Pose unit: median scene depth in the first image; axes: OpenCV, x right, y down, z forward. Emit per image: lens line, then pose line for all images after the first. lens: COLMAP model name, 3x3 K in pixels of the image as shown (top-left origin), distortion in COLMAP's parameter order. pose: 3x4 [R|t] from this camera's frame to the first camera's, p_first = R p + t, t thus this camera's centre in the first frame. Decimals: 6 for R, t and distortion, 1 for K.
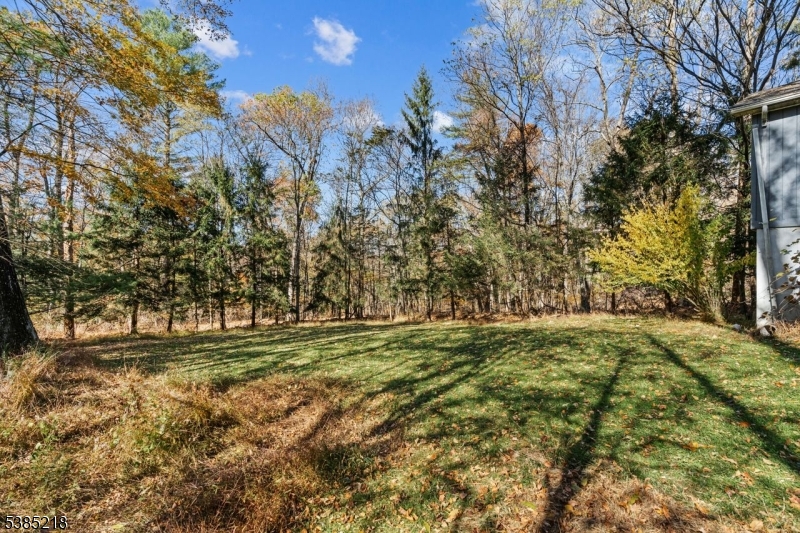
lens RADIAL K [[342.2, 0, 398.0], [0, 342.2, 267.3], [0, 0, 1]] dist [0.000379, -0.000363]
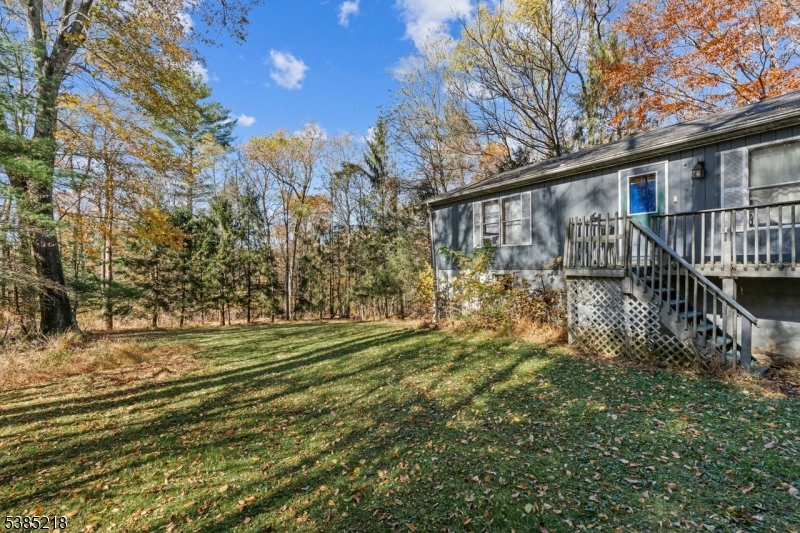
lens RADIAL K [[342.2, 0, 402.3], [0, 342.2, 267.1], [0, 0, 1]] dist [0.000379, -0.000363]
pose [[0.994592, -0.000351, -0.103854, 0.325482], [0.000744, 0.999993, 0.003739, -0.047585], [0.103852, -0.003796, 0.994586, -0.233848]]
